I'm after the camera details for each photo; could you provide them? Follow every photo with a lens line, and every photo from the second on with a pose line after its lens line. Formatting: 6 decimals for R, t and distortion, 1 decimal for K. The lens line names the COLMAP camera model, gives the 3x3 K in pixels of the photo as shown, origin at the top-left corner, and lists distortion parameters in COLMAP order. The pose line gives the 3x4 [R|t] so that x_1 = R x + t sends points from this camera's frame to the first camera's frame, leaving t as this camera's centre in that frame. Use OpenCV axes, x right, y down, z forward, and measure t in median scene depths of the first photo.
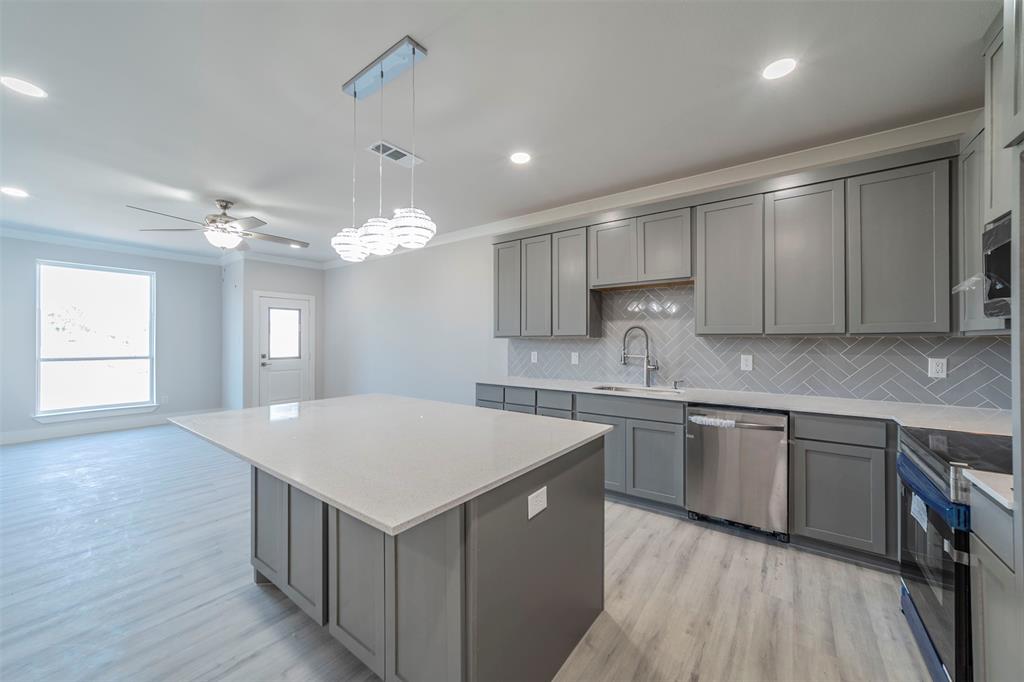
lens RADIAL K [[398.5, 0, 502.9], [0, 398.5, 337.1], [0, 0, 1]] dist [-0.001856, 0.000579]
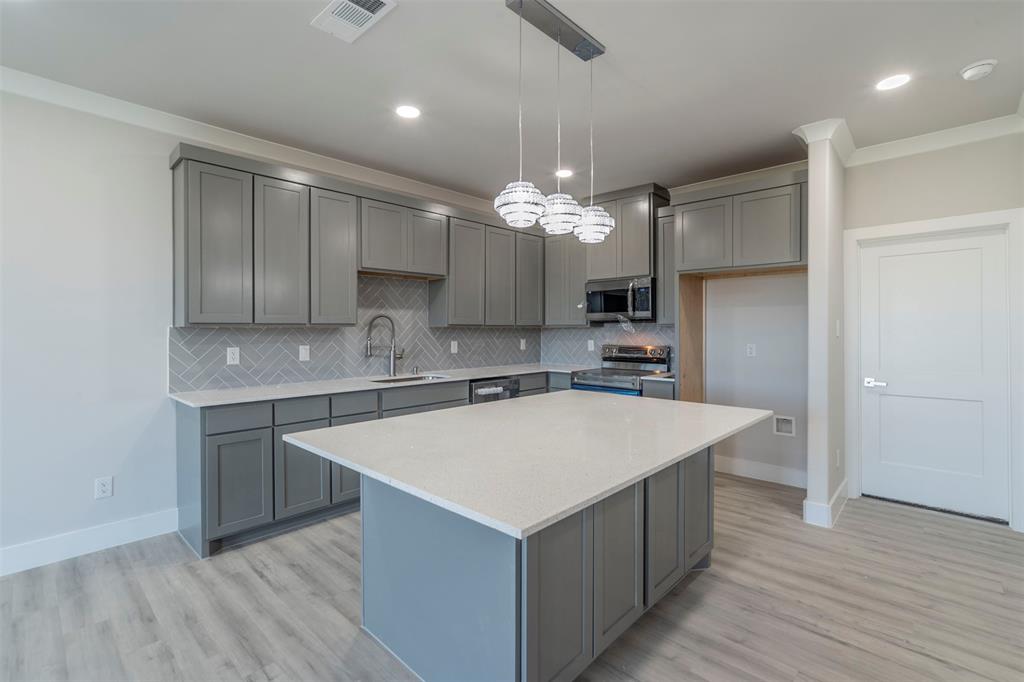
lens RADIAL K [[449.5, 0, 514.6], [0, 449.5, 334.3], [0, 0, 1]] dist [0.009841, 0.000420]
pose [[0.127915, -0.010195, 0.991733, -0.663678], [-0.005236, 0.999926, 0.010955, 0.005111], [-0.991771, -0.006594, 0.127852, 0.513384]]
